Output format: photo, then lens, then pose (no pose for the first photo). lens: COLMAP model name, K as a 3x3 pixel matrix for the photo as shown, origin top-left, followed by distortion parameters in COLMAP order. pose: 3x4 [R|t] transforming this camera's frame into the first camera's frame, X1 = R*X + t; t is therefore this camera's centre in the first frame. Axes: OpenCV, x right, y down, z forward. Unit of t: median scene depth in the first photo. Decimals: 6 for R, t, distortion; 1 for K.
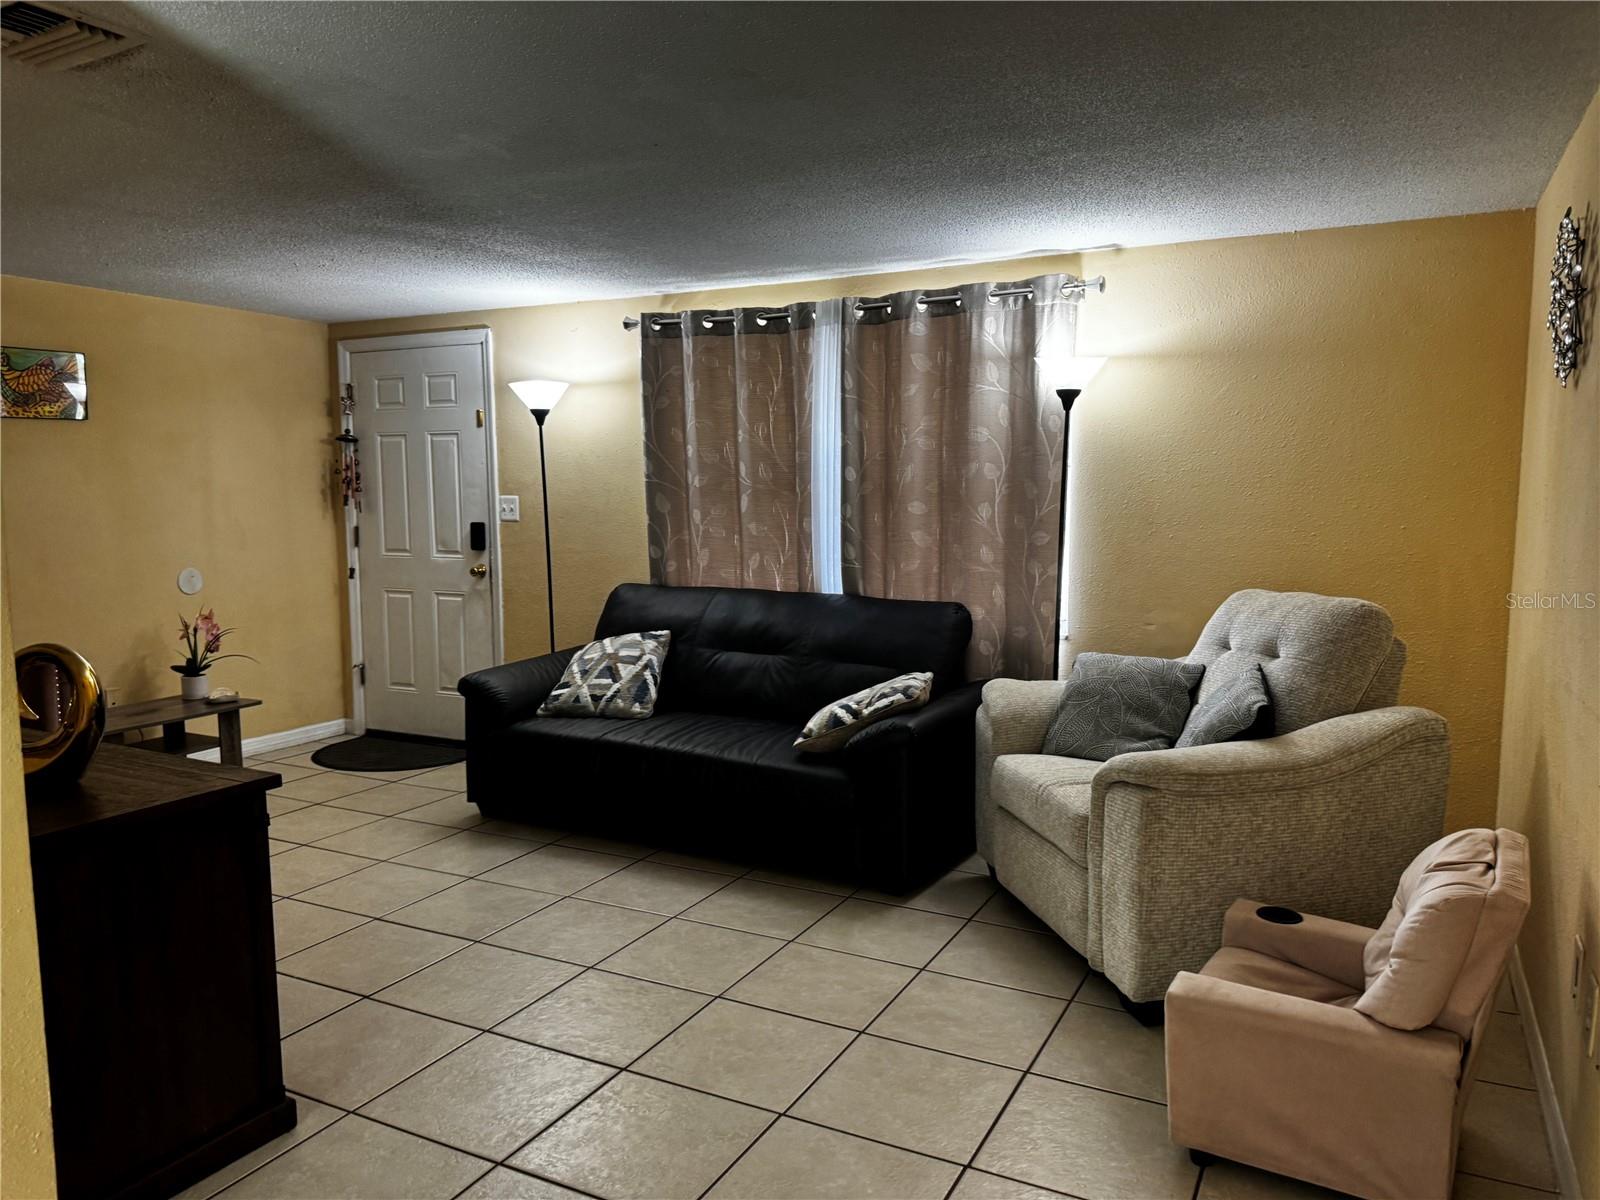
lens RADIAL K [[1134.1, 0, 798.9], [0, 1134.1, 606.6], [0, 0, 1]] dist [0.071556, -0.115213]
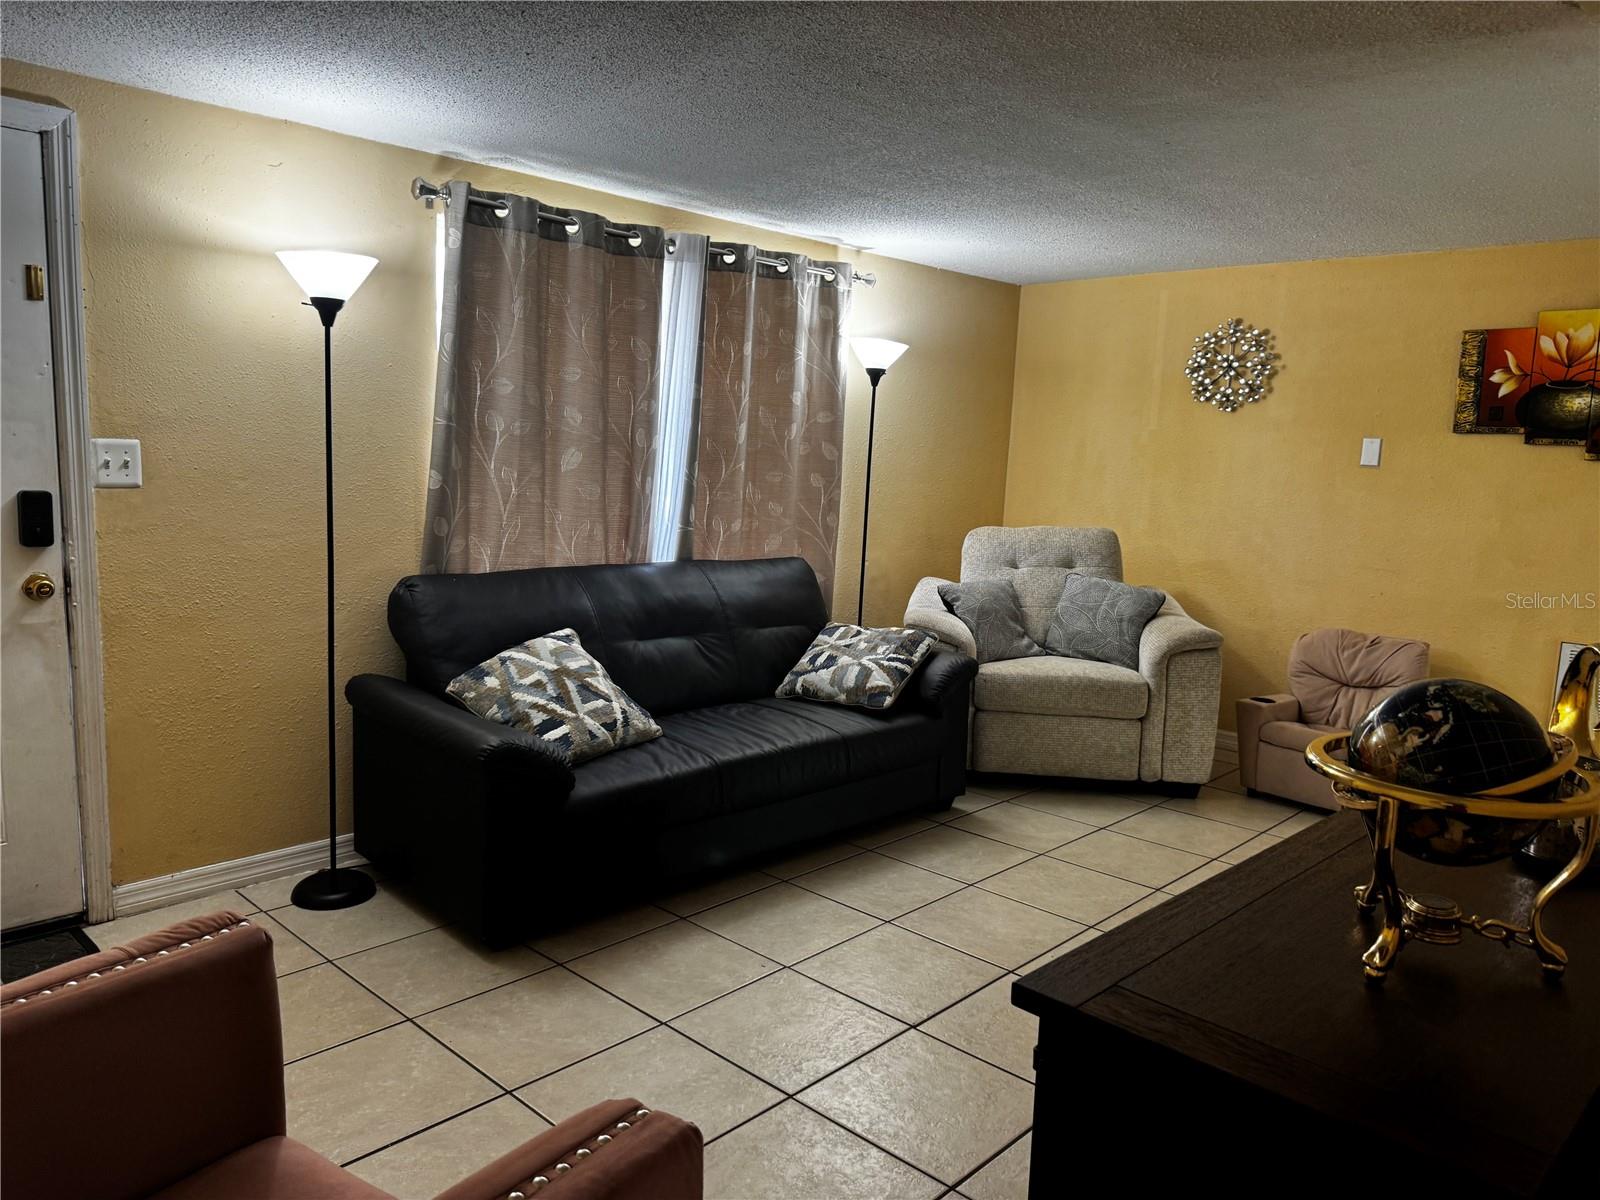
lens RADIAL K [[1134.1, 0, 798.9], [0, 1134.1, 606.6], [0, 0, 1]] dist [0.071556, -0.115213]
pose [[0.269682, -0.122574, 0.955116, -0.827447], [0.066773, 0.991858, 0.108435, -0.067866], [-0.960631, 0.034533, 0.275671, 0.663165]]
